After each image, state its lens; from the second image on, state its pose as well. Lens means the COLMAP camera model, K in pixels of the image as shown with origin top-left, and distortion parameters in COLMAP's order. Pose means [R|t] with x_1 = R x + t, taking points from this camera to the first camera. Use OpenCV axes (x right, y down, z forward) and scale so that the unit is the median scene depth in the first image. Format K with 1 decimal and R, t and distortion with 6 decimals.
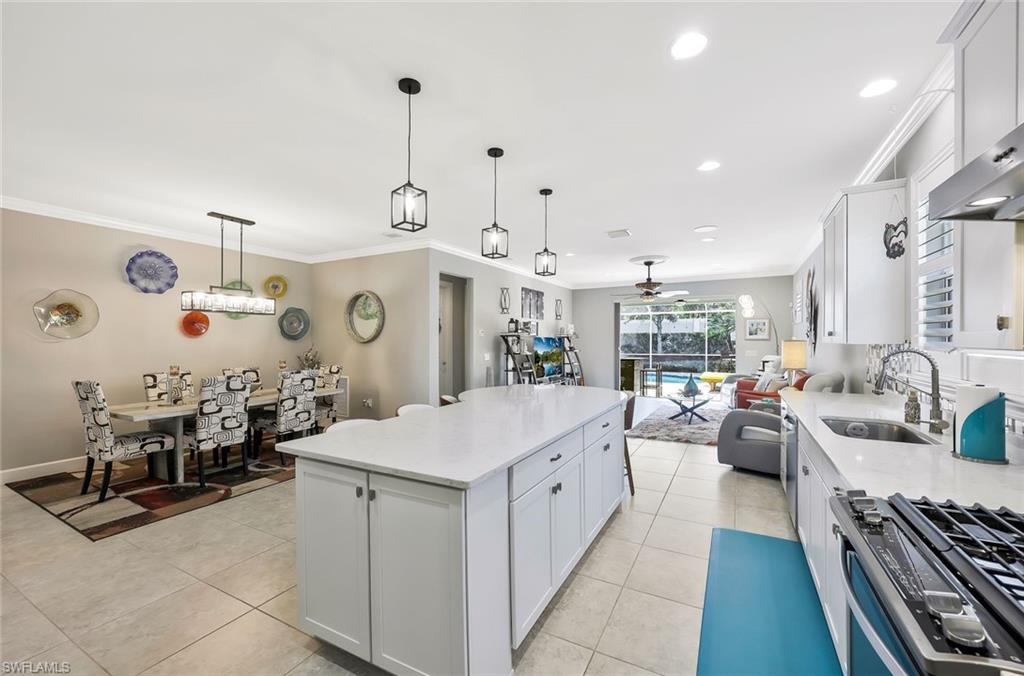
lens RADIAL K [[418.7, 0, 505.8], [0, 418.7, 343.7], [0, 0, 1]] dist [-0.000793, 0.000106]
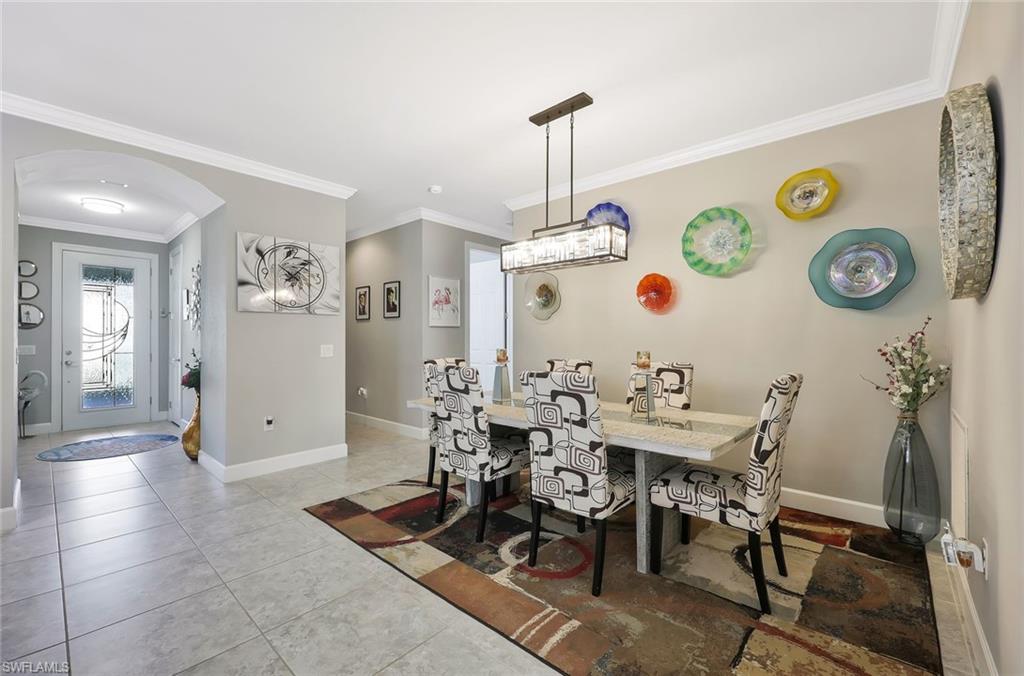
lens RADIAL K [[418.7, 0, 511.7], [0, 418.7, 336.3], [0, 0, 1]] dist [-0.000793, 0.000106]
pose [[-0.211699, -0.002461, -0.977332, -0.035854], [-0.008500, 0.999964, -0.000677, 0.017940], [0.977298, 0.008164, -0.211712, 0.683872]]
